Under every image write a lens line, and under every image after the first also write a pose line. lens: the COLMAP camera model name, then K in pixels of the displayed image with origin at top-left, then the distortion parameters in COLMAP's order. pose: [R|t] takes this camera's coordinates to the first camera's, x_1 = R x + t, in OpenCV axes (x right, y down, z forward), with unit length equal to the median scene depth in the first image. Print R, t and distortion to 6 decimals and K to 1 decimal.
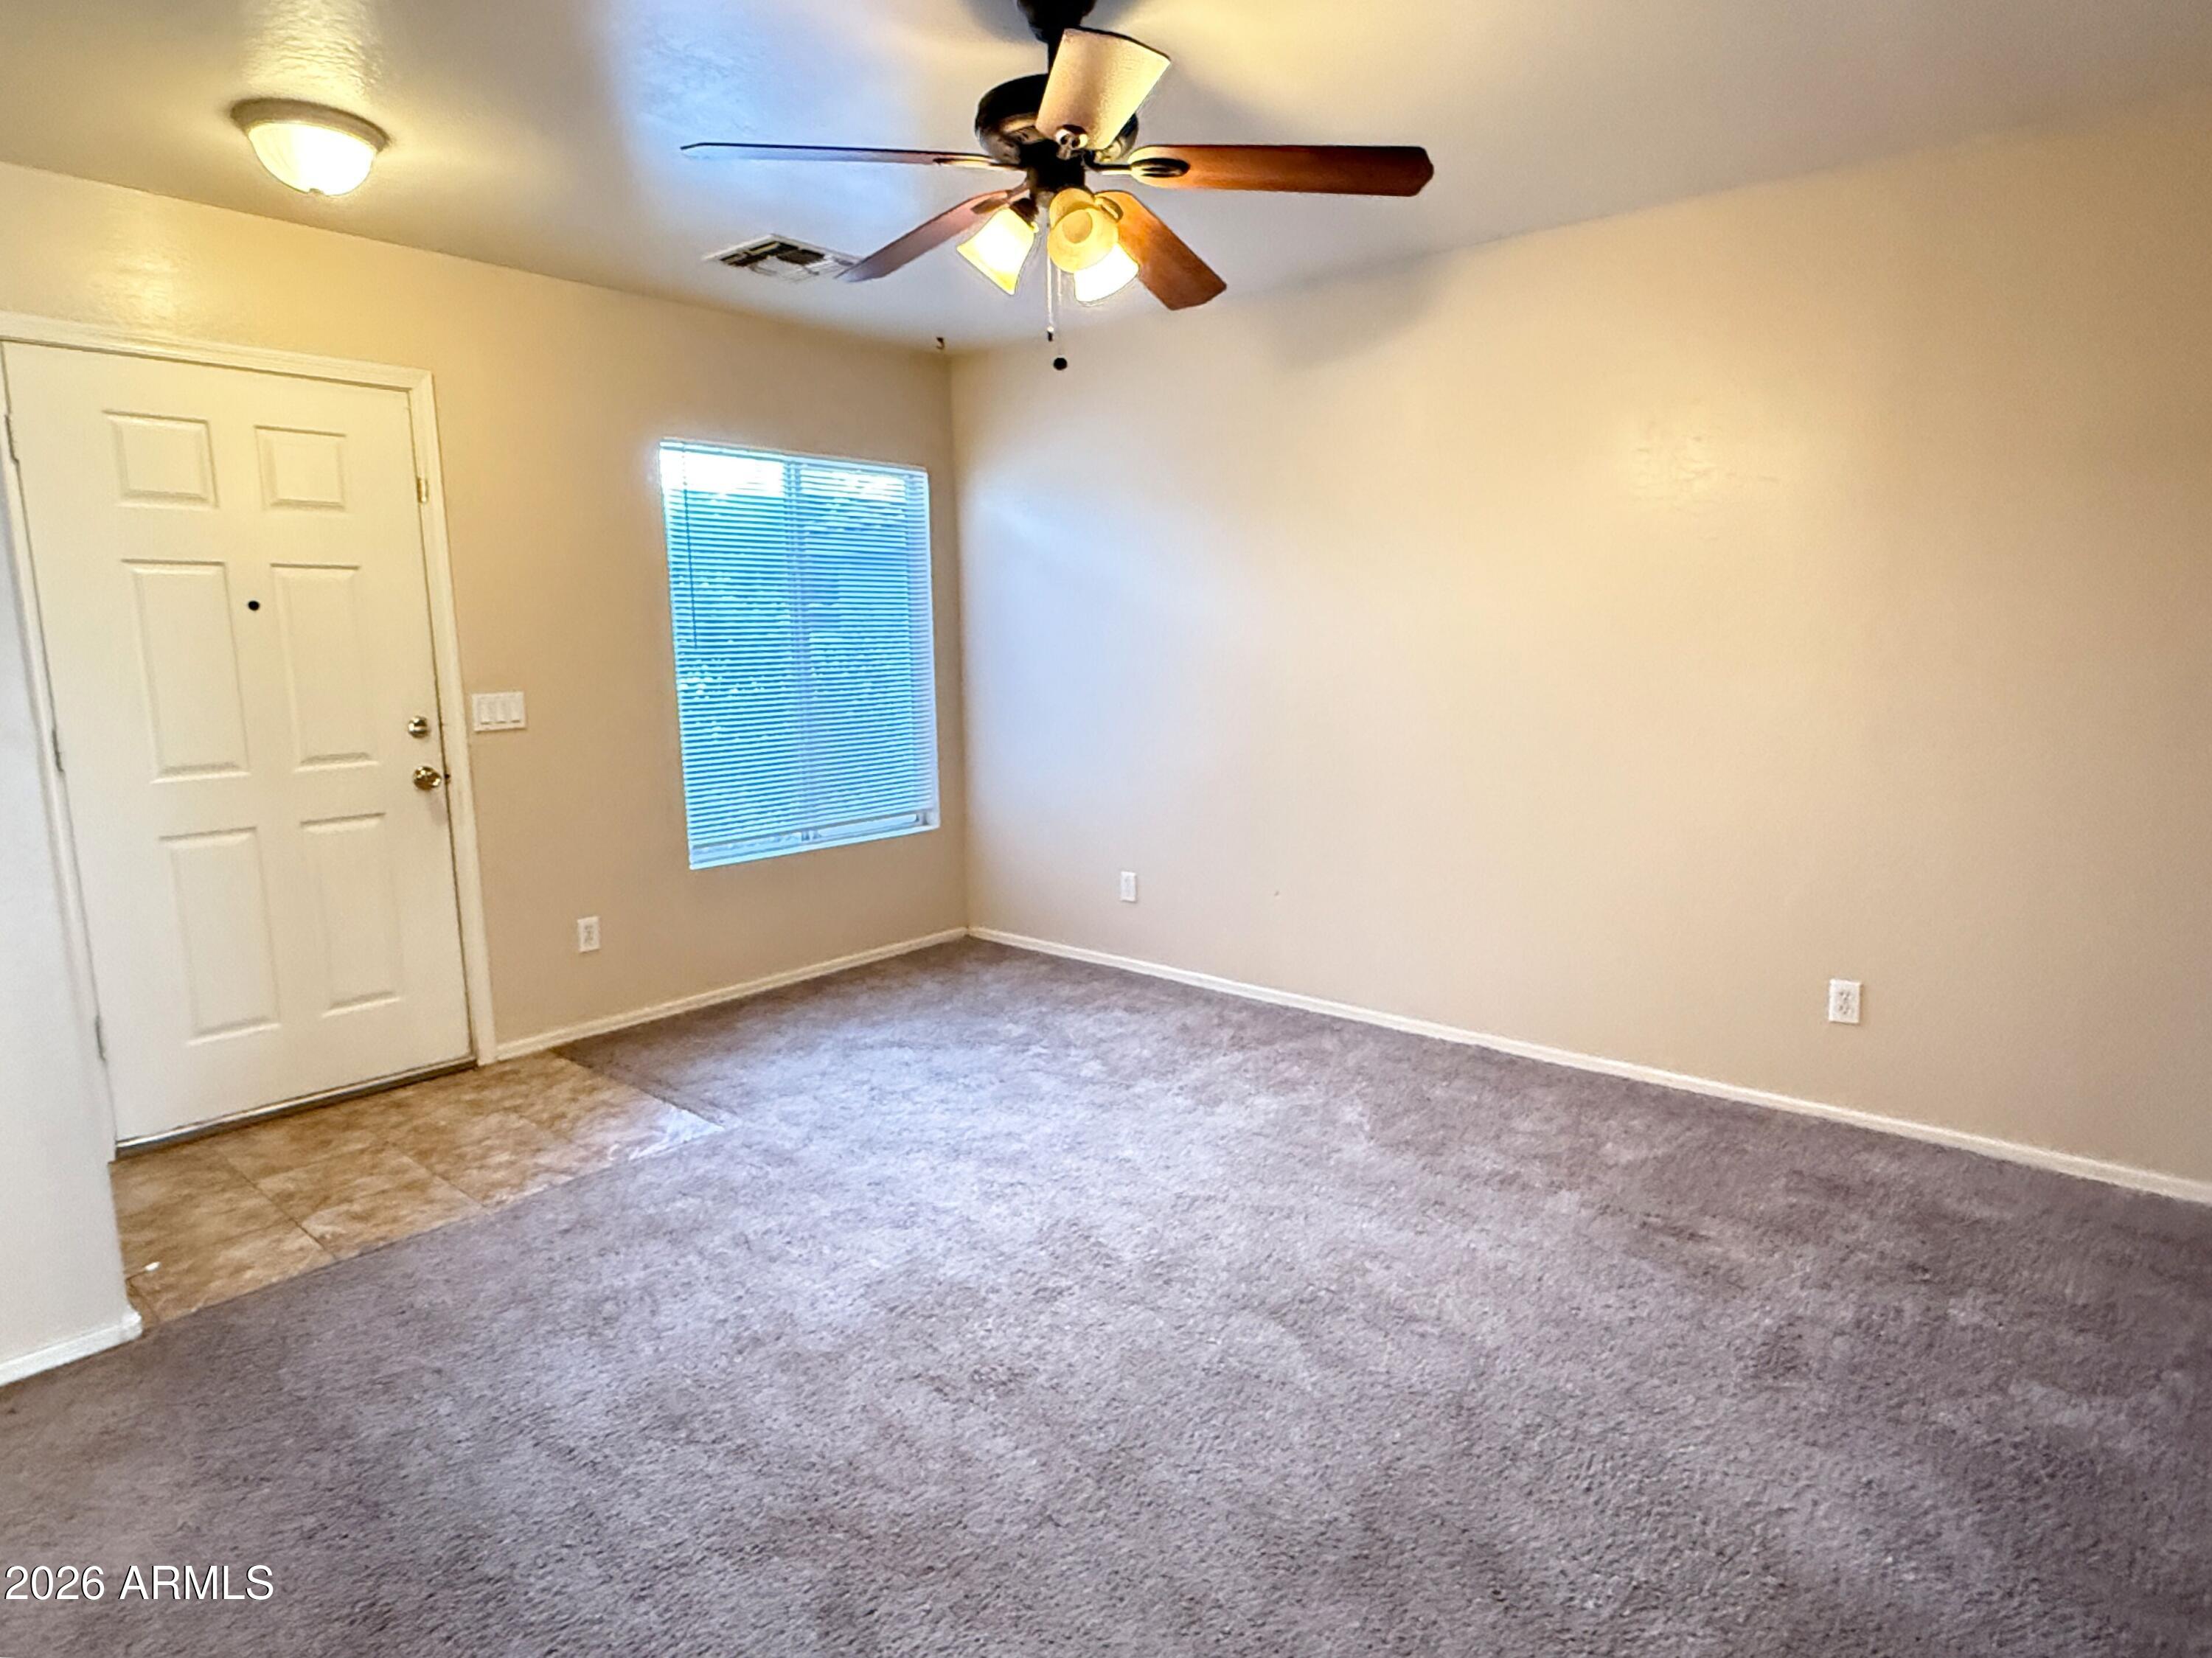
lens RADIAL K [[1221.4, 0, 1106.0], [0, 1221.4, 829.0], [0, 0, 1]] dist [0.003832, 0.000596]
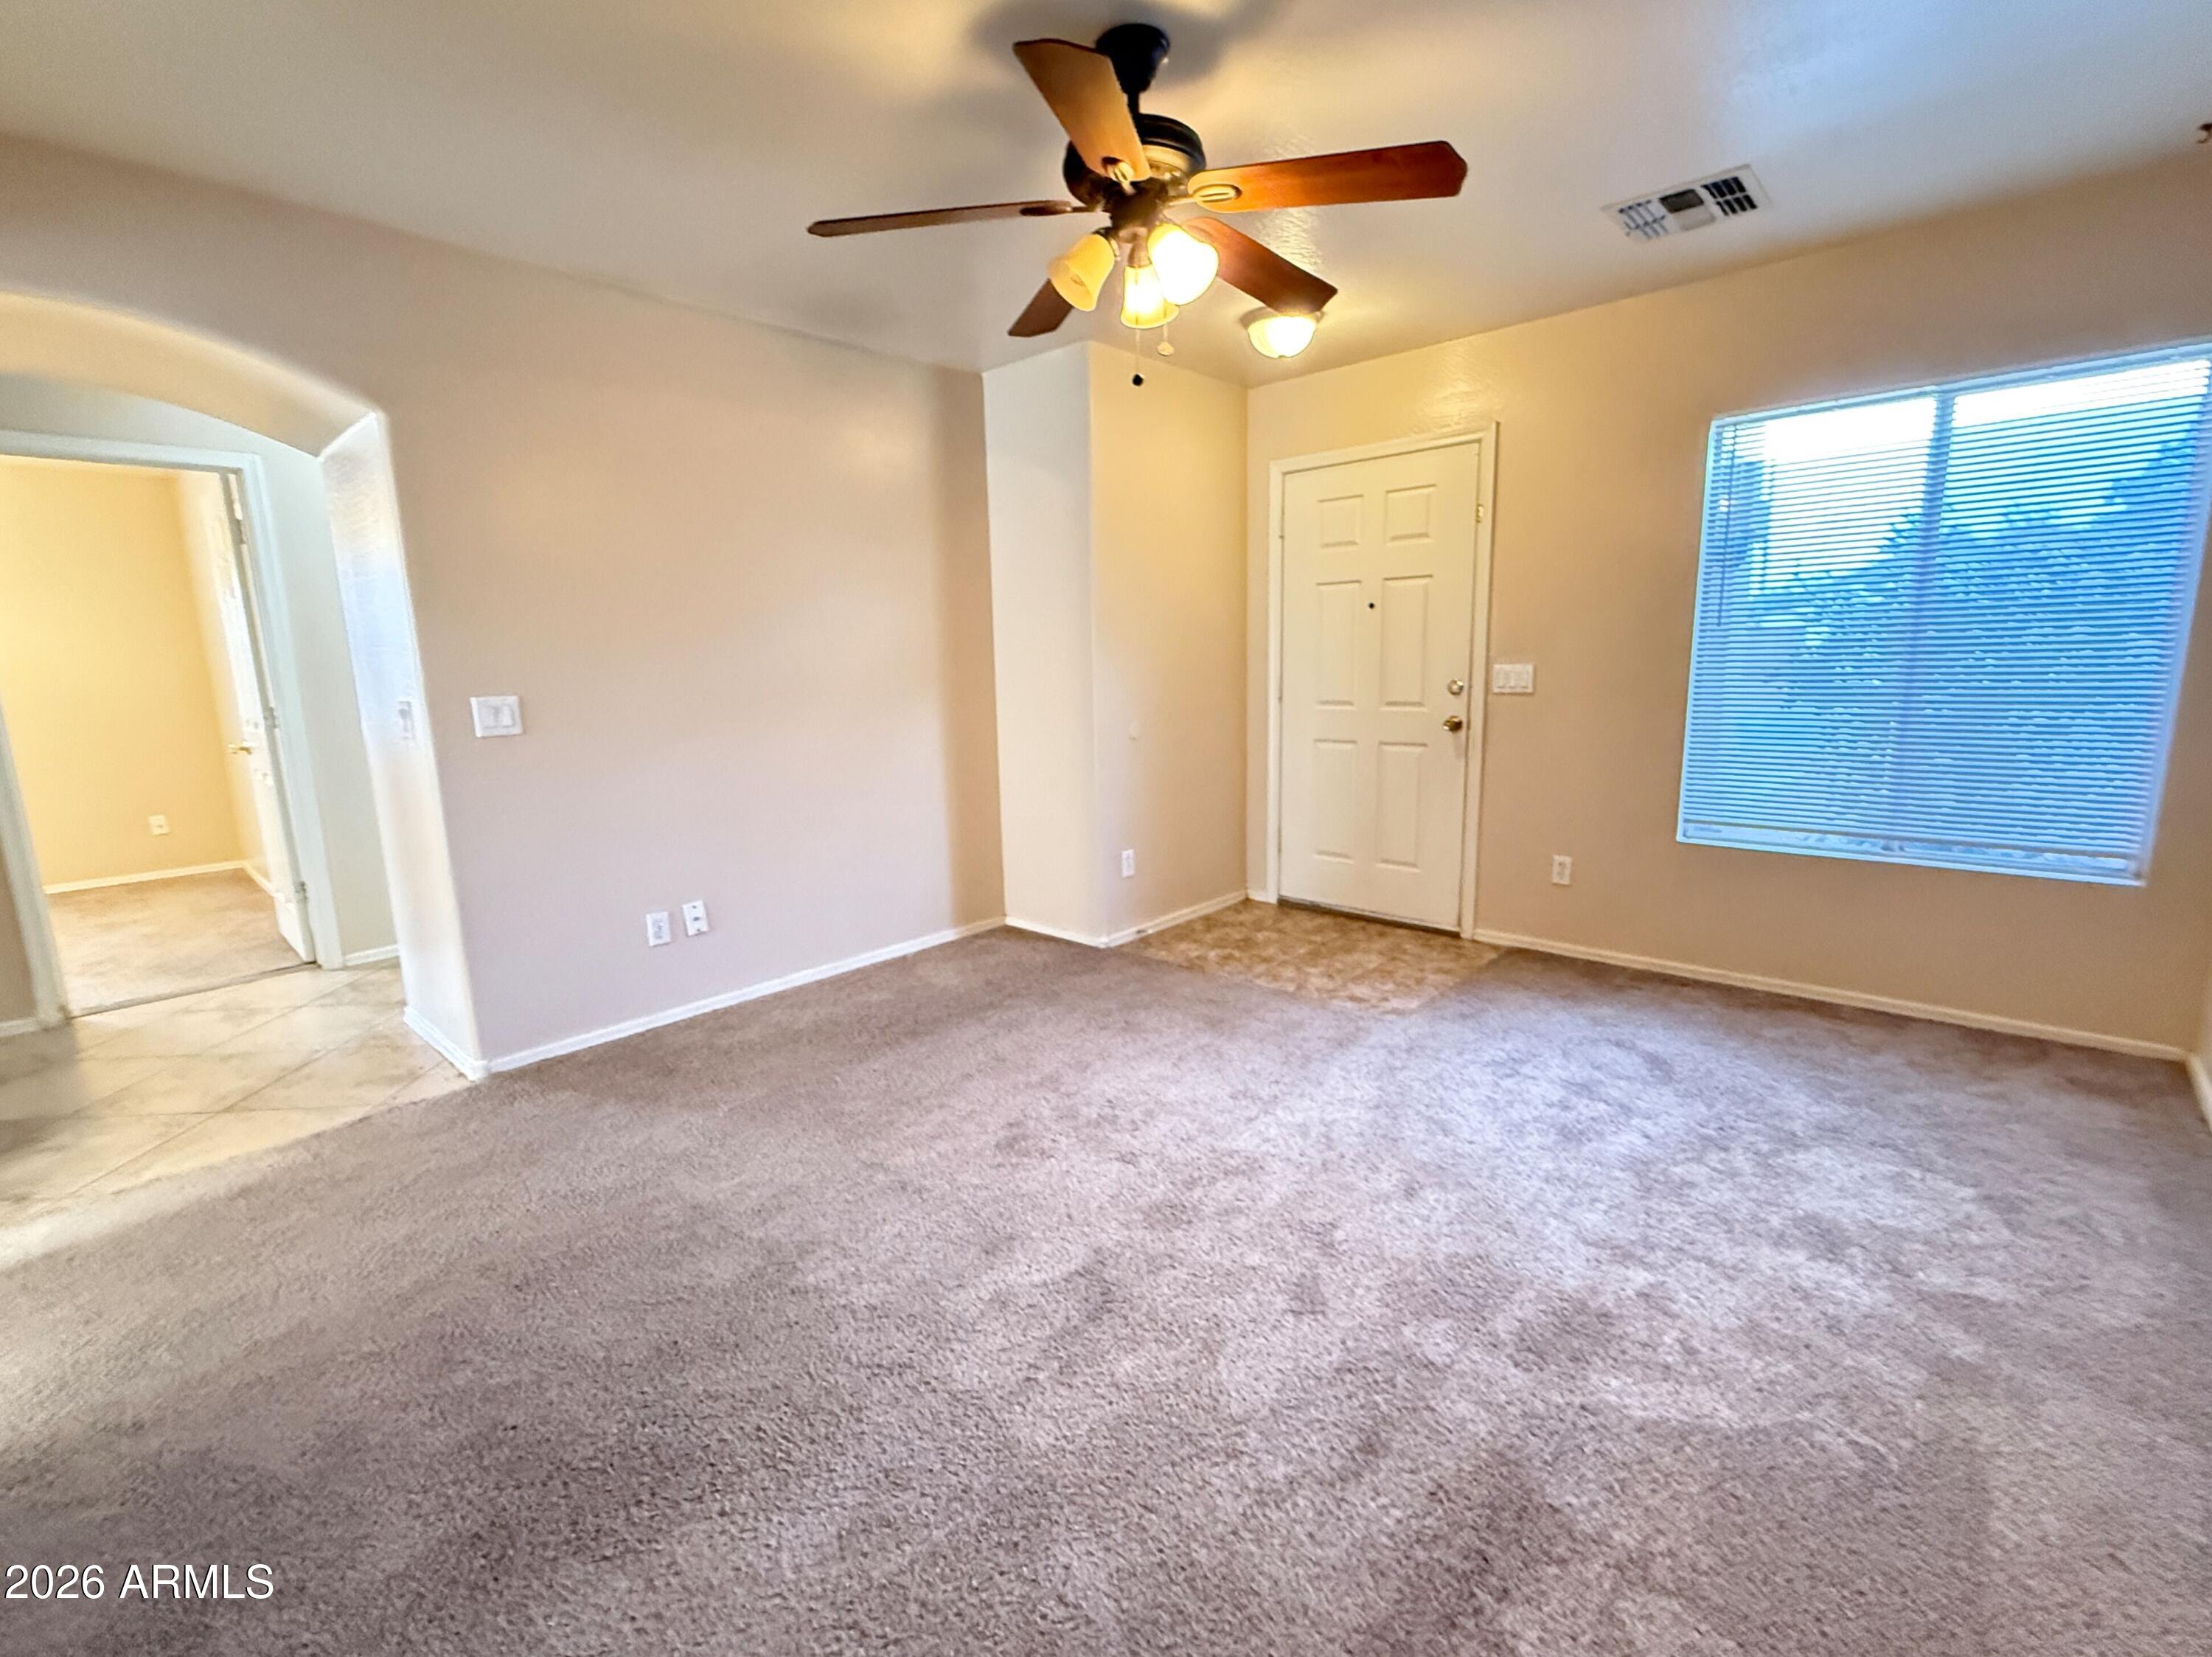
lens RADIAL K [[961.5, 0, 1106.0], [0, 961.5, 828.5], [0, 0, 1]] dist [0.000200, -0.000013]
pose [[-0.021383, 0.190966, -0.981364, 0.595352], [-0.129355, 0.972809, 0.192120, -0.090353], [0.991368, 0.131053, 0.003901, 0.655082]]
